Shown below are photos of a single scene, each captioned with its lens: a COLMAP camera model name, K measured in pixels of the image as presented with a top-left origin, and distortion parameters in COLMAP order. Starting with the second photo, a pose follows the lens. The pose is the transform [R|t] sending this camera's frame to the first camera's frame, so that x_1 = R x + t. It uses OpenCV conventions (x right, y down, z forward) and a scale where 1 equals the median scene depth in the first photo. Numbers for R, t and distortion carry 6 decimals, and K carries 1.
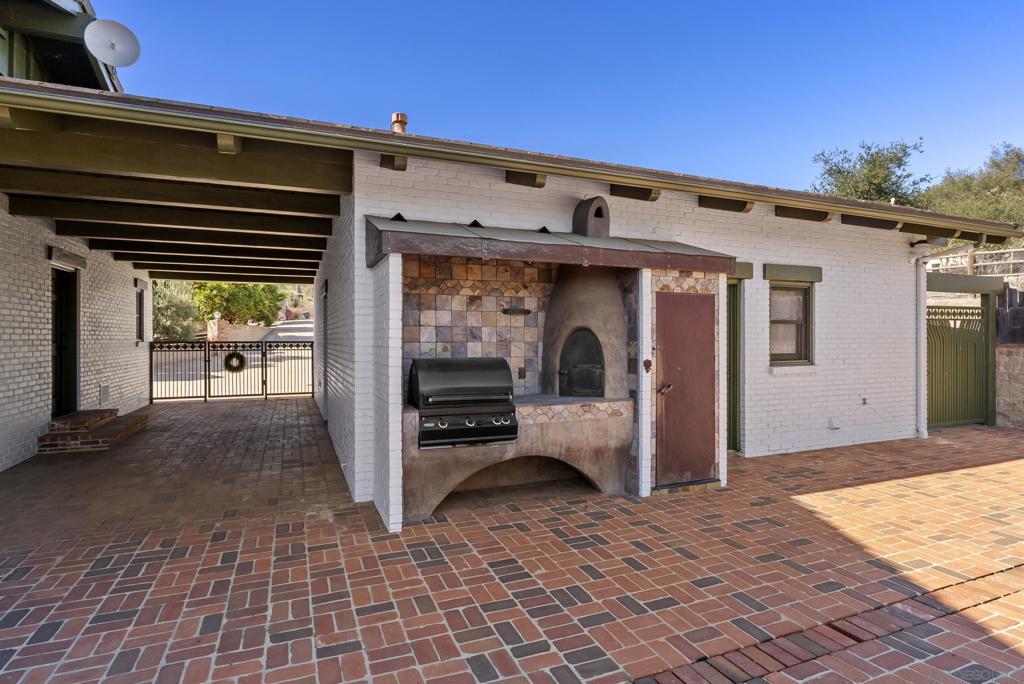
lens RADIAL K [[525.4, 0, 512.0], [0, 525.4, 342.0], [0, 0, 1]] dist [0.000030, 0.000004]
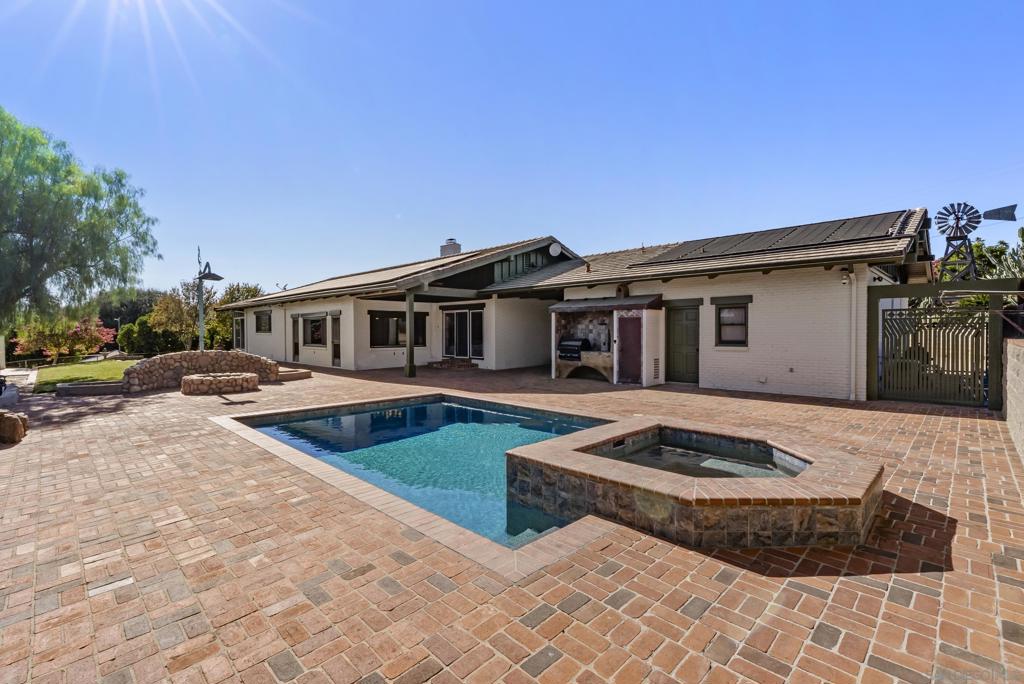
lens RADIAL K [[465.3, 0, 512.0], [0, 465.3, 342.0], [0, 0, 1]] dist [-0.000493, -0.000261]
pose [[0.383605, 0.022308, -0.923228, 2.504931], [-0.002974, 0.999733, 0.022921, -0.013909], [0.923492, -0.006047, 0.383569, -0.600047]]
